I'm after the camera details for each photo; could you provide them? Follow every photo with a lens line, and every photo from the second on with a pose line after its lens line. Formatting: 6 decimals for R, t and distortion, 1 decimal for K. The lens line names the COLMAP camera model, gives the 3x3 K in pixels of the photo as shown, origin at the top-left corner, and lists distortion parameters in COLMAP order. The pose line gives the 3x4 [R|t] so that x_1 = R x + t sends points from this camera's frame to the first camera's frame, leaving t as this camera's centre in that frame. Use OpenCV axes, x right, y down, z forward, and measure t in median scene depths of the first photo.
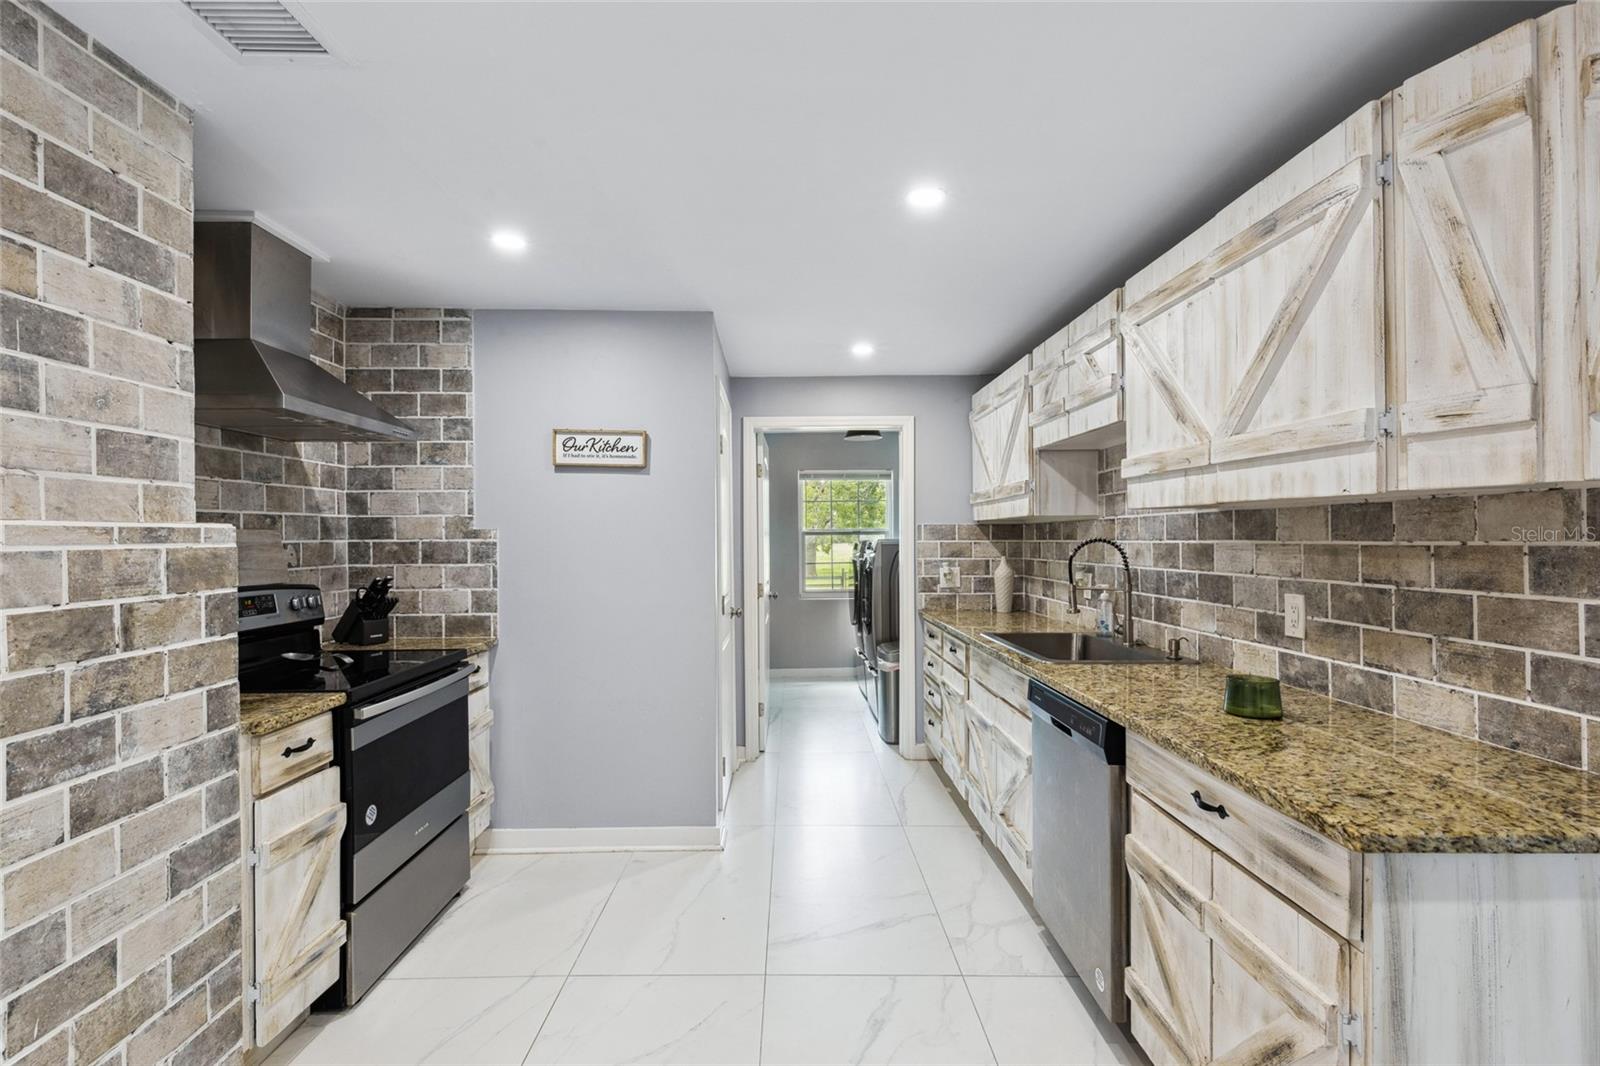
lens RADIAL K [[731.7, 0, 808.7], [0, 731.7, 539.5], [0, 0, 1]] dist [0.008489, -0.000250]
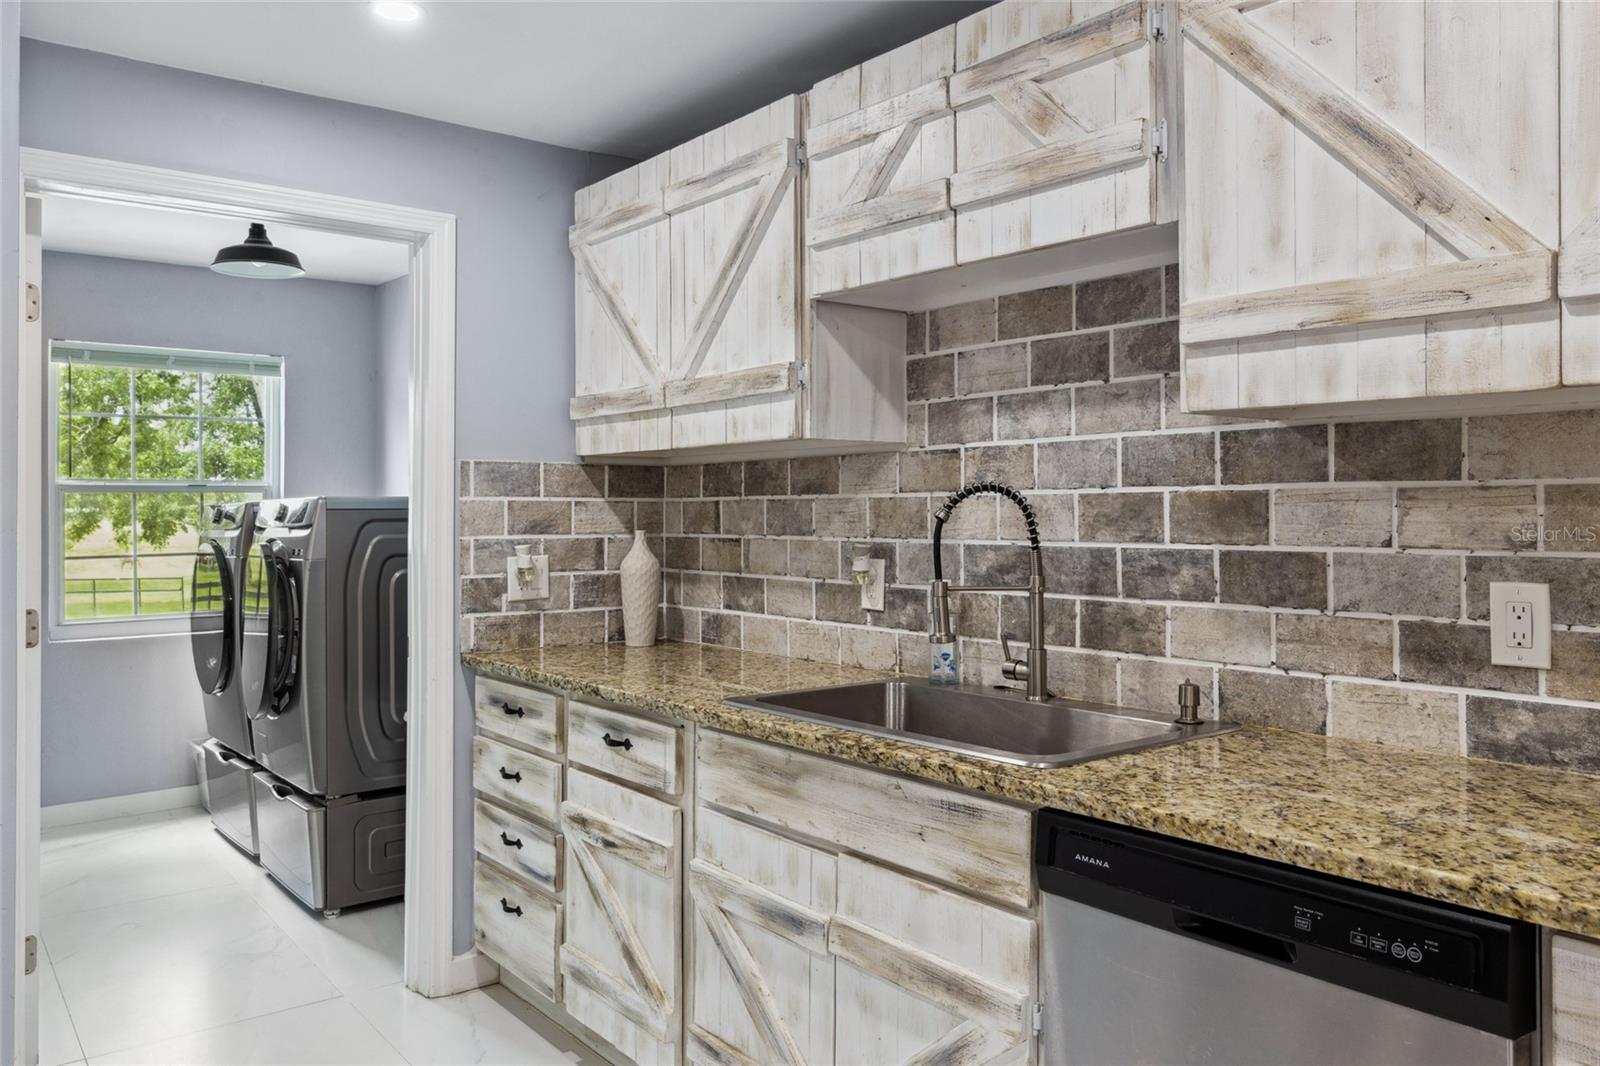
lens RADIAL K [[1174.7, 0, 787.0], [0, 1174.7, 501.6], [0, 0, 1]] dist [-0.003527, 0.001196]
pose [[0.805254, 0.007653, 0.592880, -0.276170], [-0.000074, 0.999918, -0.012807, 0.033020], [-0.592930, 0.010269, 0.805189, 0.749748]]
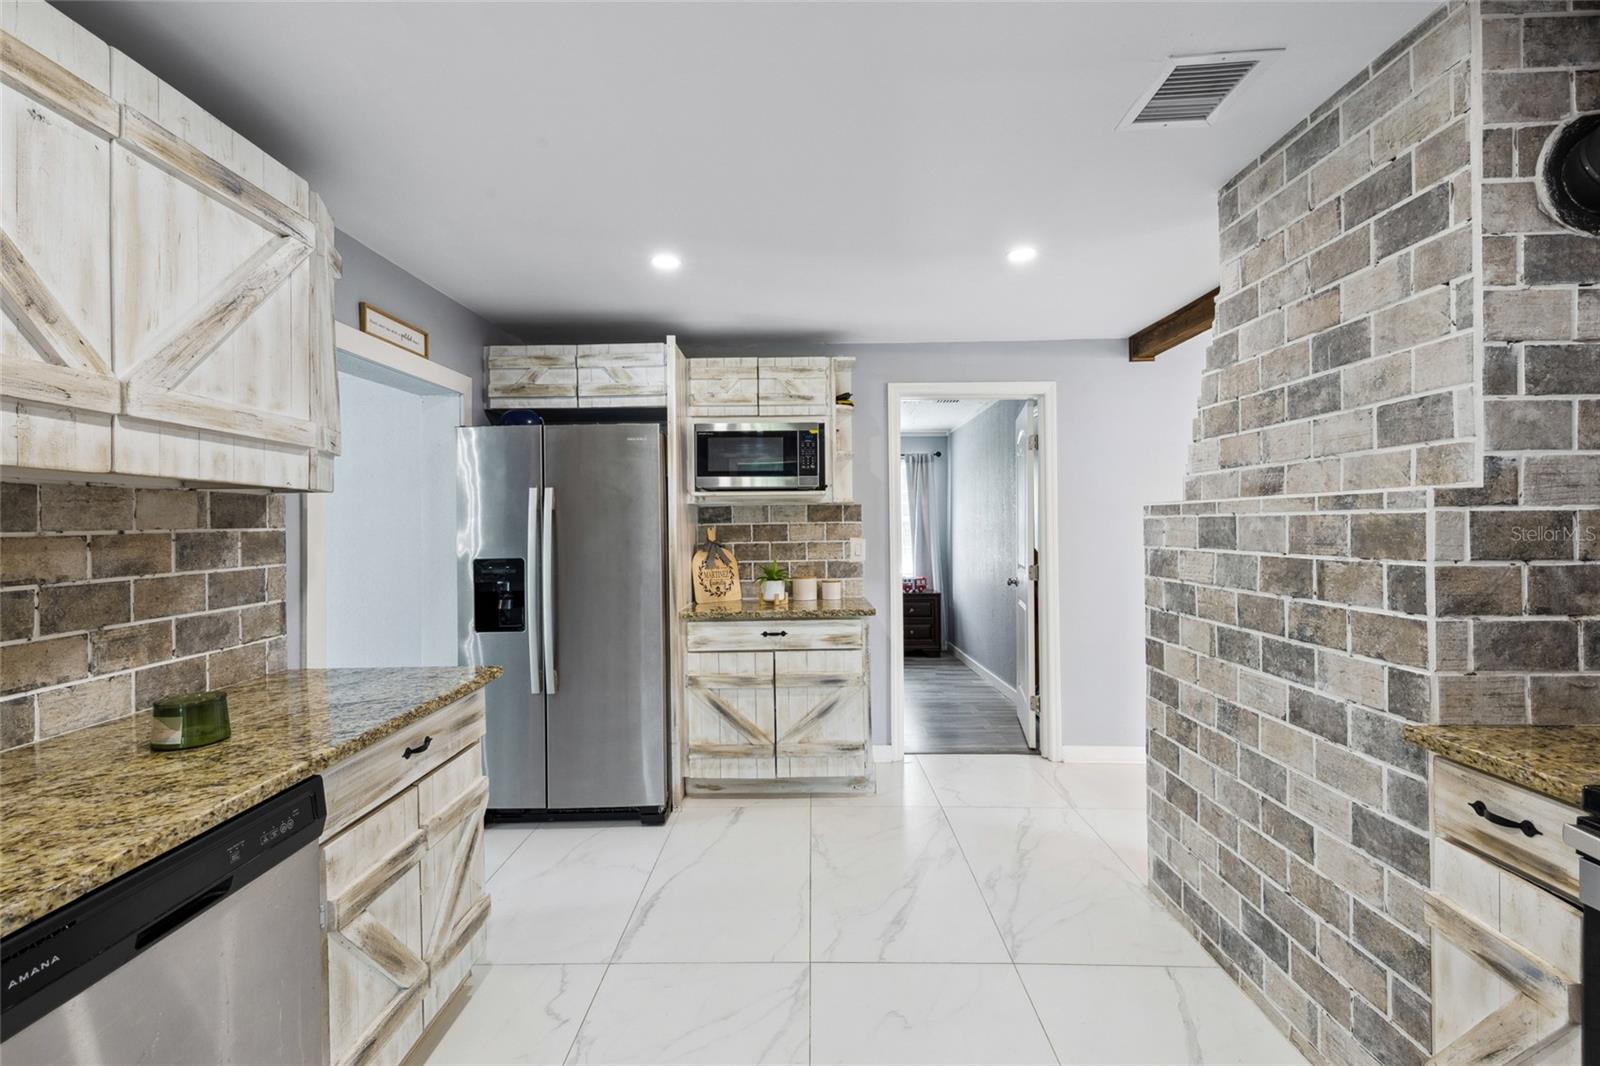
lens RADIAL K [[731.7, 0, 790.2], [0, 731.7, 521.1], [0, 0, 1]] dist [0.008489, -0.000250]
pose [[-0.998568, 0.018256, 0.050277, -0.098481], [0.018308, 0.999832, 0.000563, 0.005491], [-0.050258, 0.001483, -0.998735, 1.754013]]
